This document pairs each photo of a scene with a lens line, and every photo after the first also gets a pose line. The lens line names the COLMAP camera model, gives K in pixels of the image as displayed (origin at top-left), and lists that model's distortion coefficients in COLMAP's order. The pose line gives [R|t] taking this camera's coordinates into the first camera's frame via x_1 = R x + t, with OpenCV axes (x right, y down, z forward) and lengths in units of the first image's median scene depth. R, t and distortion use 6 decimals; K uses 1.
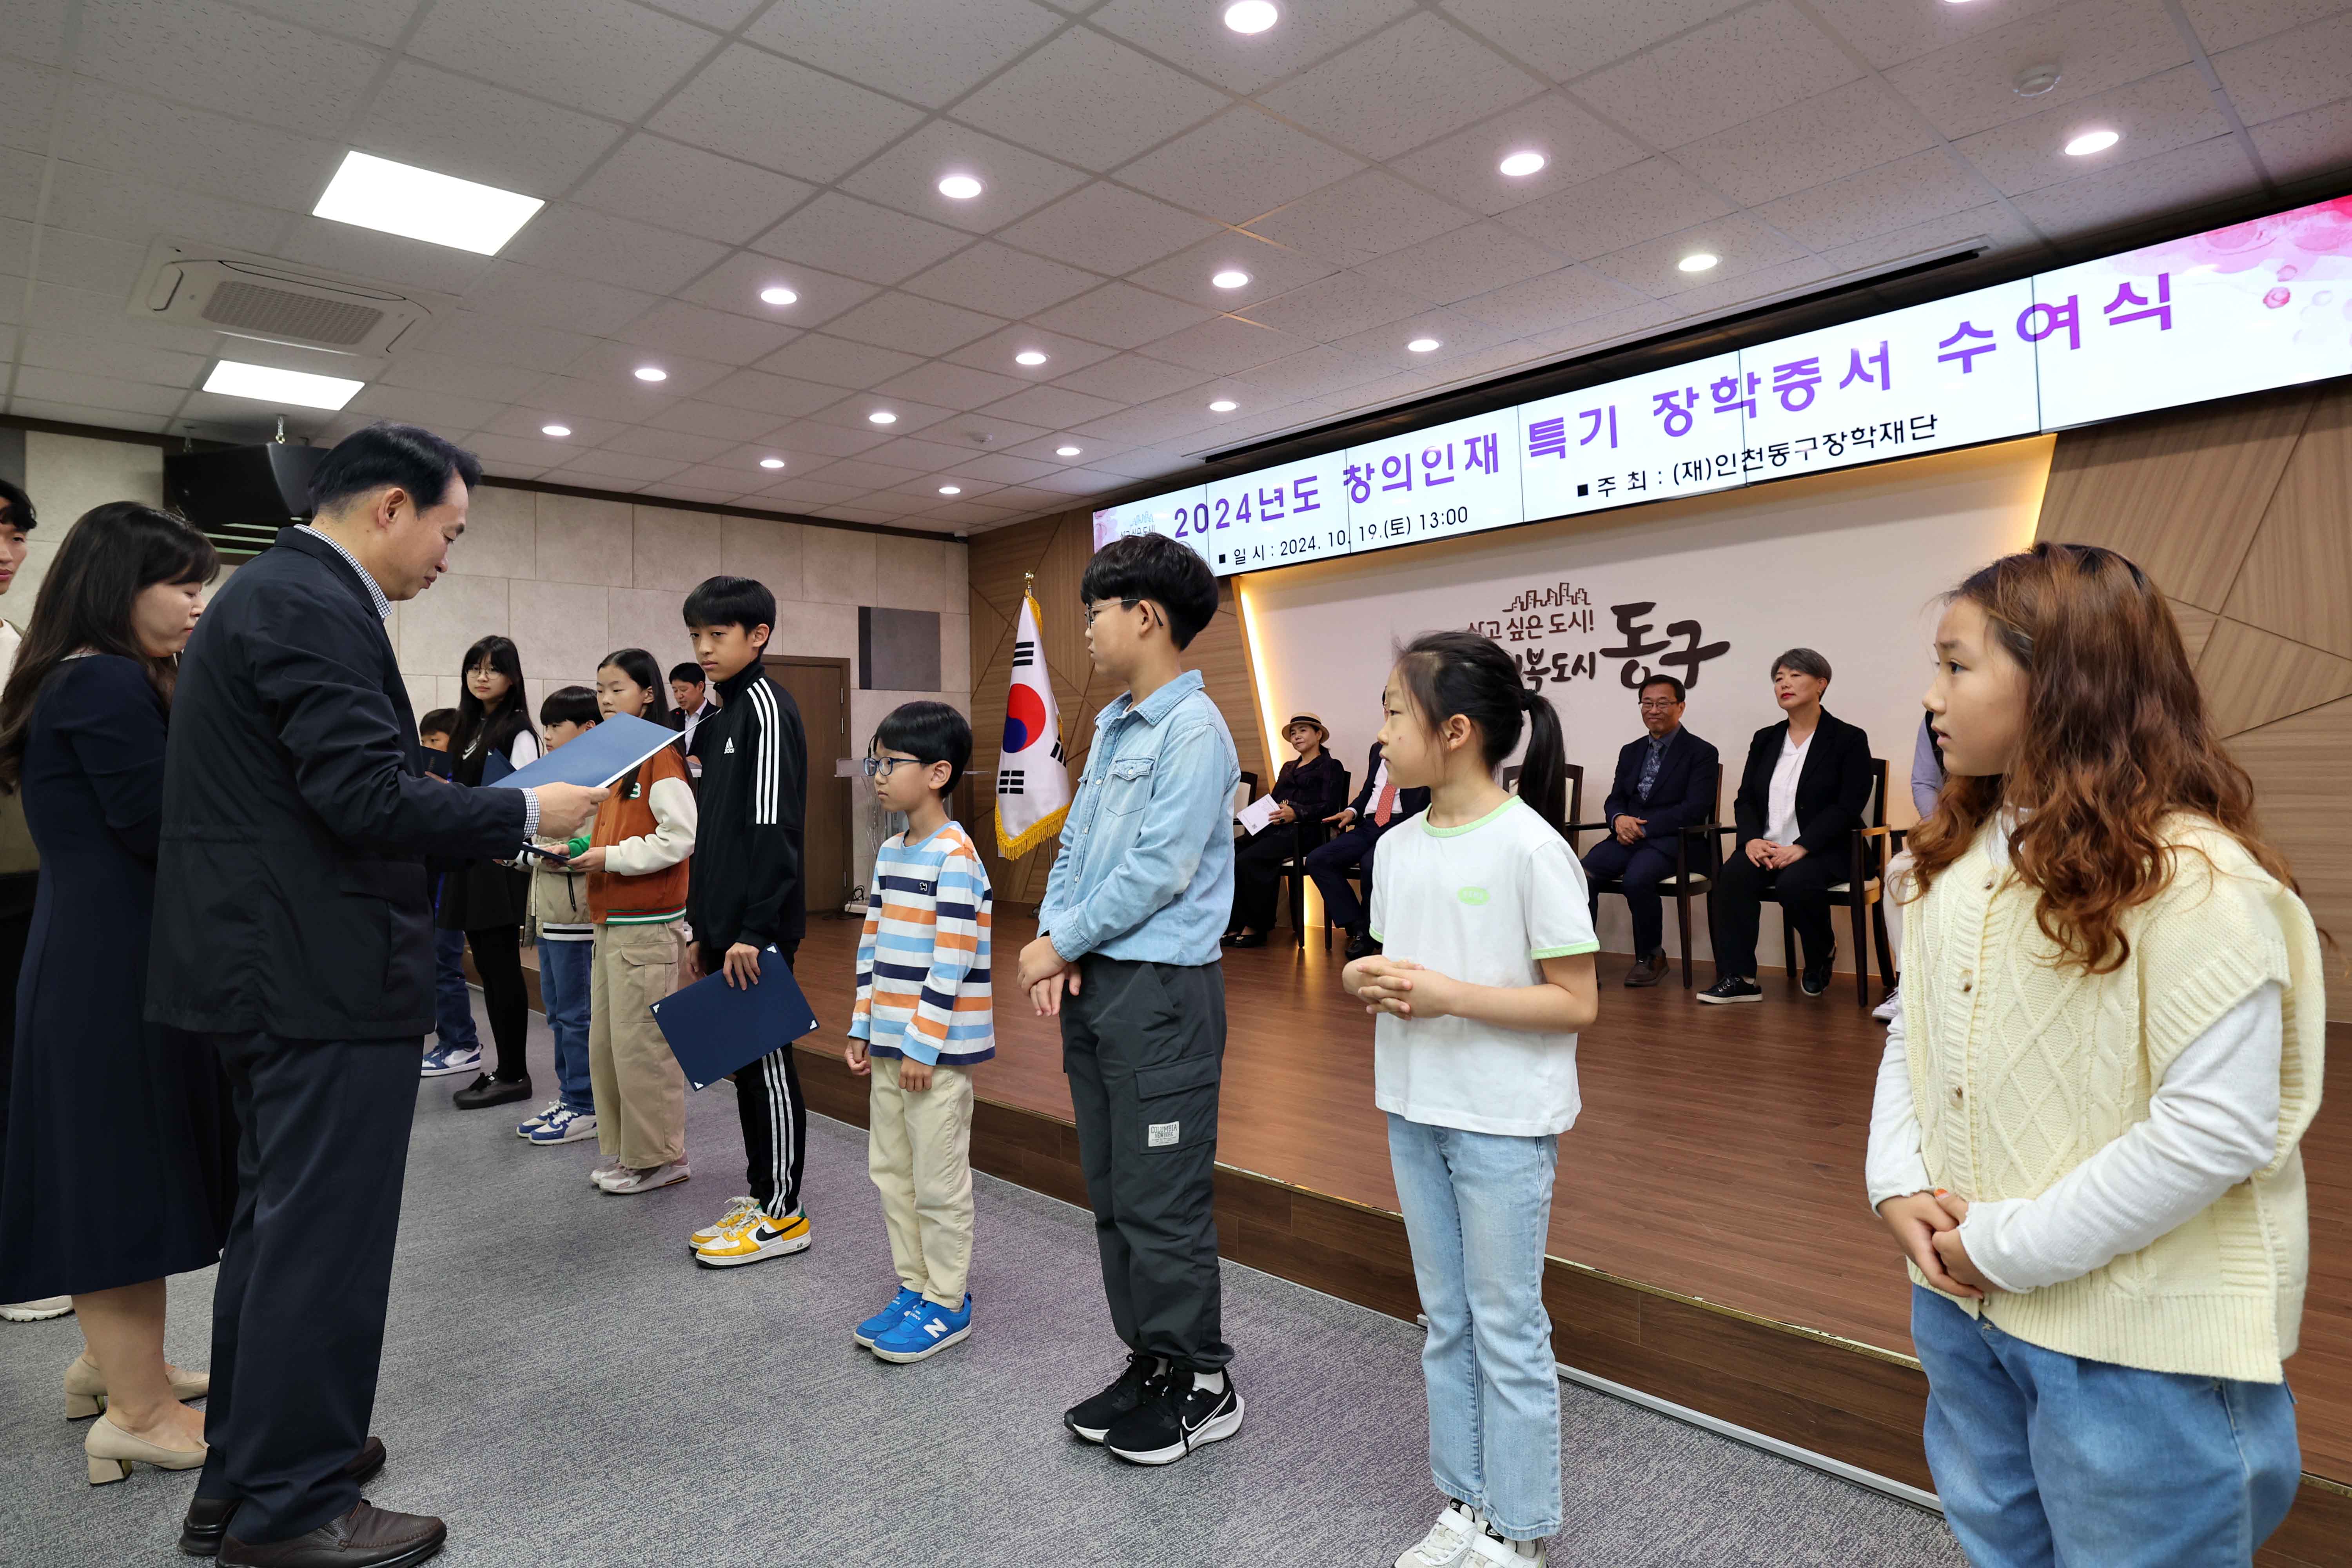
lens RADIAL K [[1316.2, 0, 1149.6], [0, 1316.2, 748.8], [0, 0, 1]] dist [-0.031736, 0.032001]
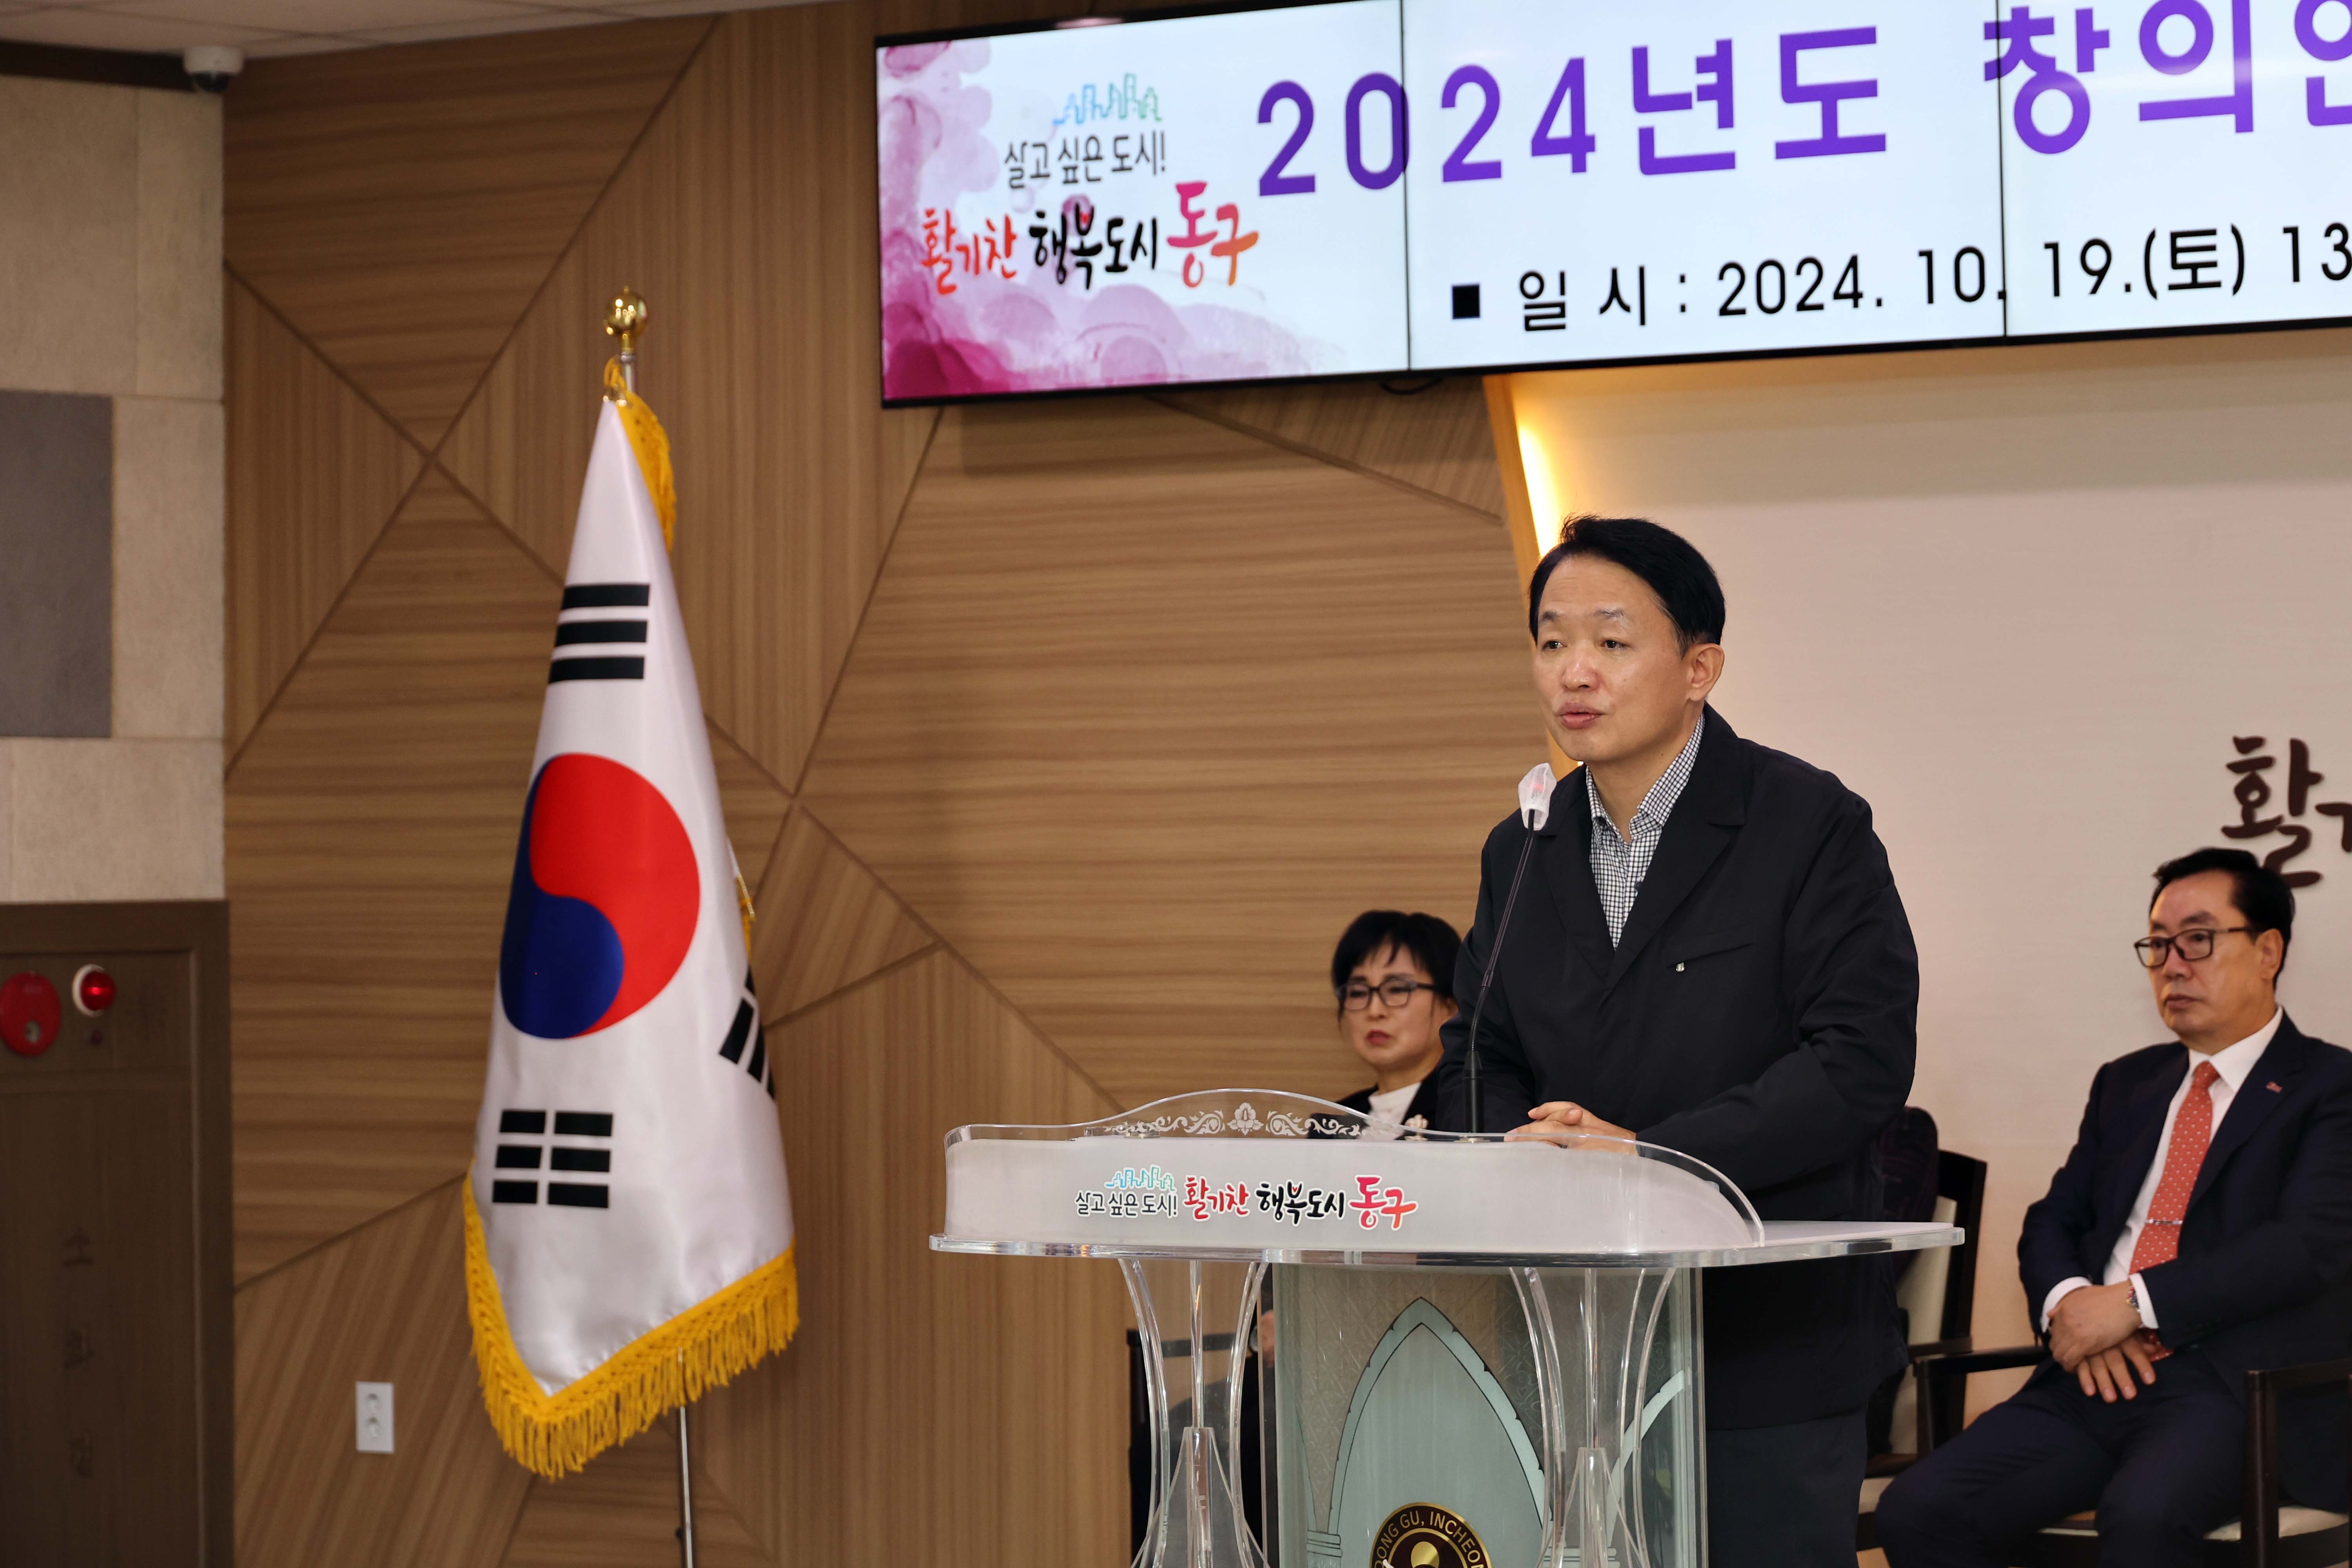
lens RADIAL K [[7507.2, 0, 1351.2], [0, 7507.2, 788.1], [0, 0, 1]] dist [-0.076719, -1.057974]
pose [[0.984607, 0.018507, 0.173798, -0.265324], [-0.019625, 0.999796, 0.004715, -0.069460], [-0.173675, -0.008053, 0.984770, -0.520478]]
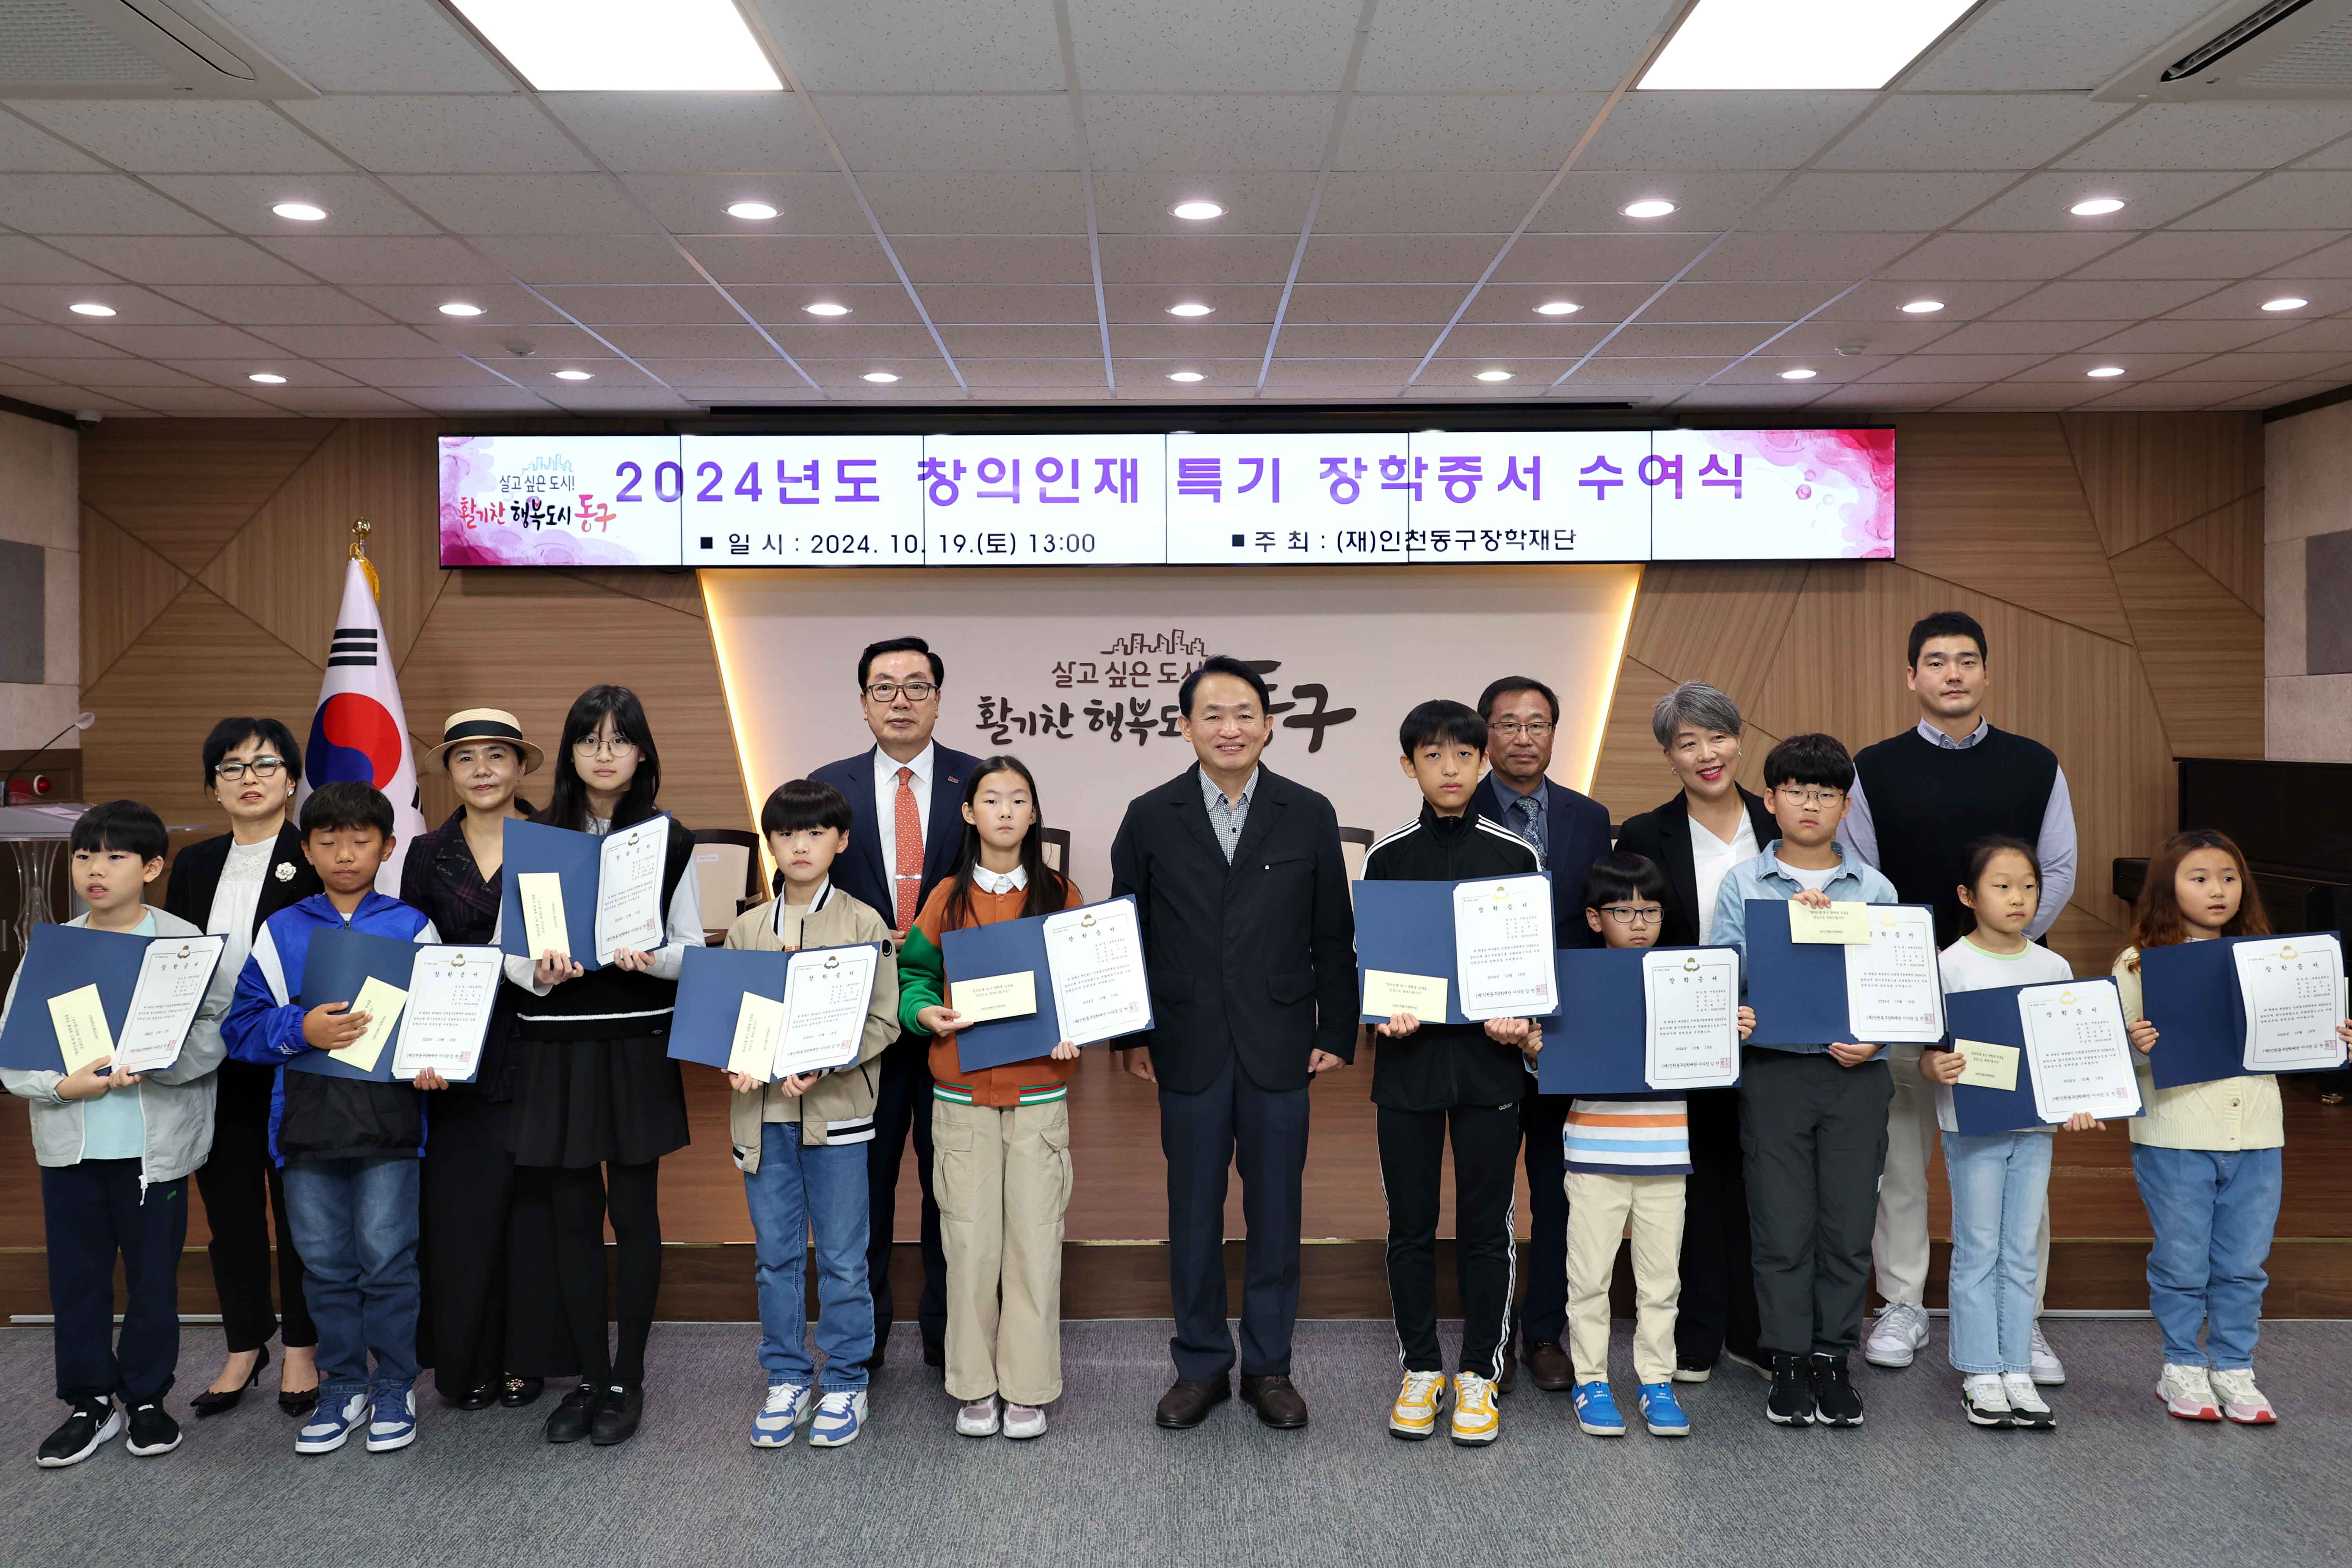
lens RADIAL K [[1914.1, 0, 1160.0], [0, 1914.1, 757.9], [0, 0, 1]] dist [0.039384, -0.022074]
pose [[0.682430, 0.012566, 0.730843, -0.684198], [-0.026572, 0.999618, 0.007625, -0.046828], [-0.730468, -0.024623, 0.682503, 0.088232]]
